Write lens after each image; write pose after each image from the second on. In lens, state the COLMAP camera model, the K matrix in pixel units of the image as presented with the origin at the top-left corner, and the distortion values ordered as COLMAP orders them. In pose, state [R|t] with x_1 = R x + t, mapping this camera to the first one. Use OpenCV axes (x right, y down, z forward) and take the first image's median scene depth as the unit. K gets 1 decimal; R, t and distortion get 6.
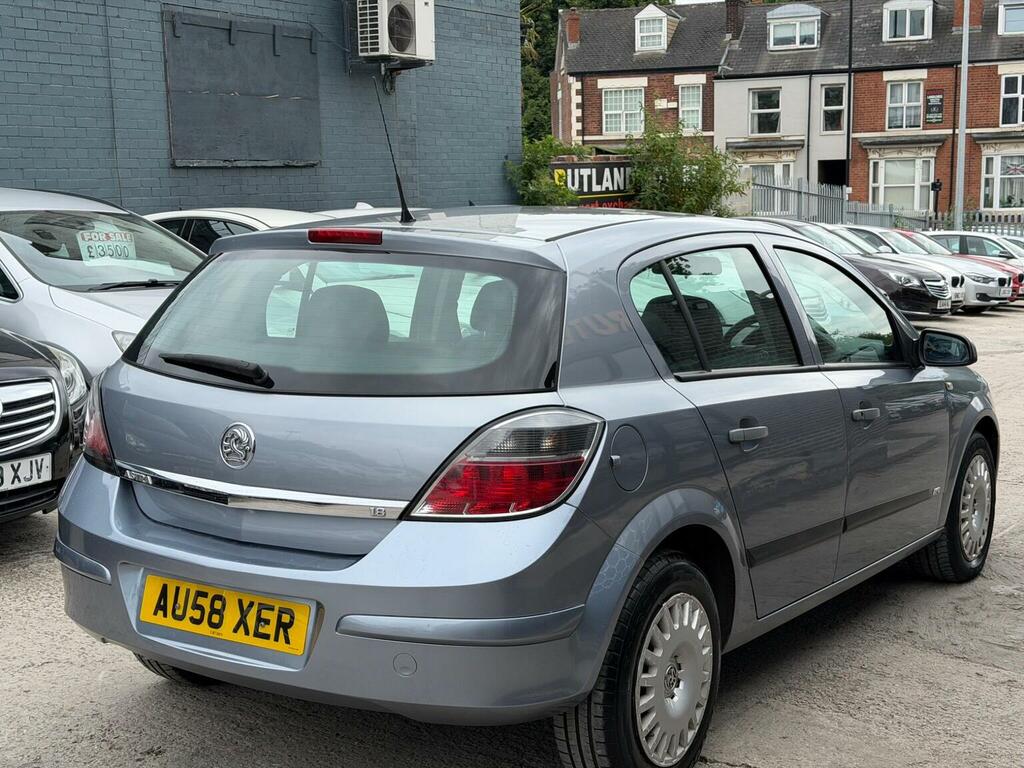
lens RADIAL K [[1403.1, 0, 512.0], [0, 1403.1, 384.0], [0, 0, 1]] dist [0.218496, -0.526958]
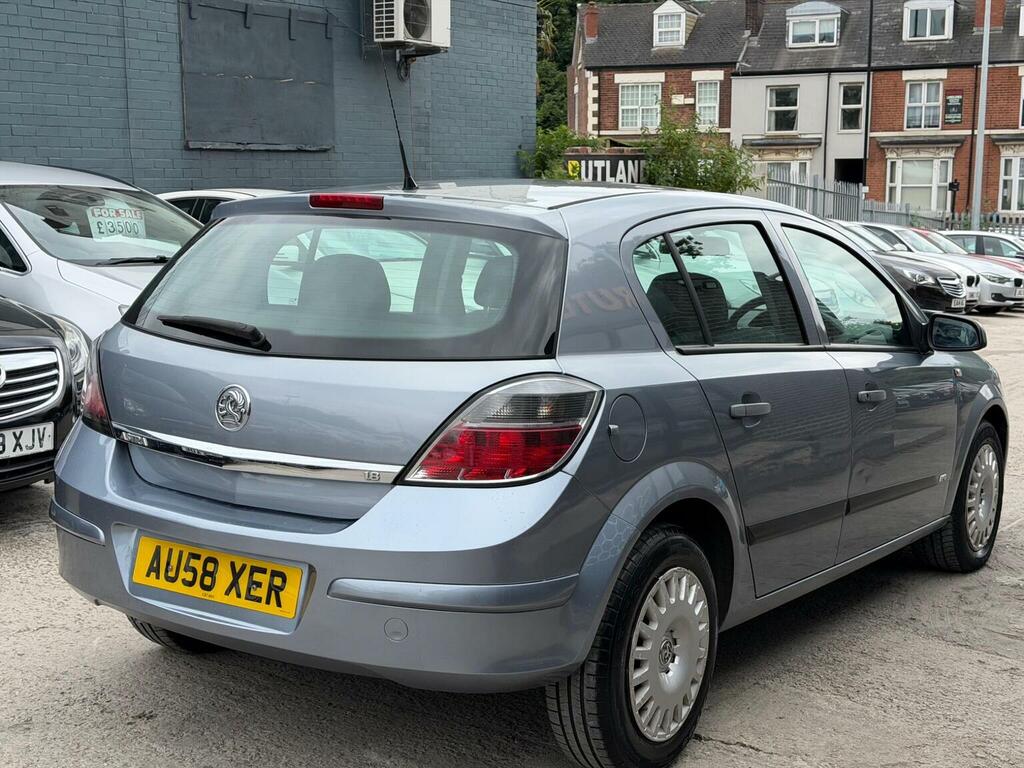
lens RADIAL K [[1404.4, 0, 501.8], [0, 1404.4, 380.5], [0, 0, 1]] dist [0.208796, -0.491007]
pose [[0.999684, 0.020053, -0.015158, 0.005896], [-0.020037, 0.999798, 0.001226, 0.012518], [0.015180, -0.000922, 0.999884, 0.006388]]
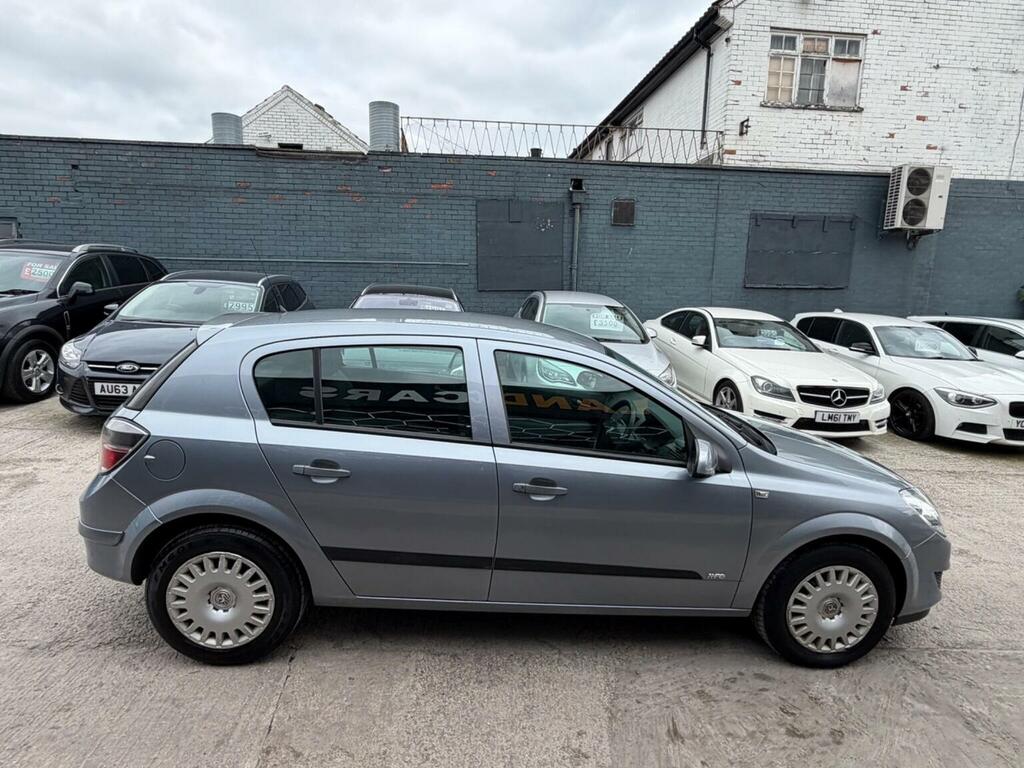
lens RADIAL K [[538.2, 0, 511.4], [0, 538.2, 398.0], [0, 0, 1]] dist [-0.000040, 0.000289]
pose [[0.607187, 0.187642, -0.772084, 0.523502], [-0.145455, 0.981544, 0.124157, -0.102266], [0.781131, 0.036917, 0.623274, 0.603470]]
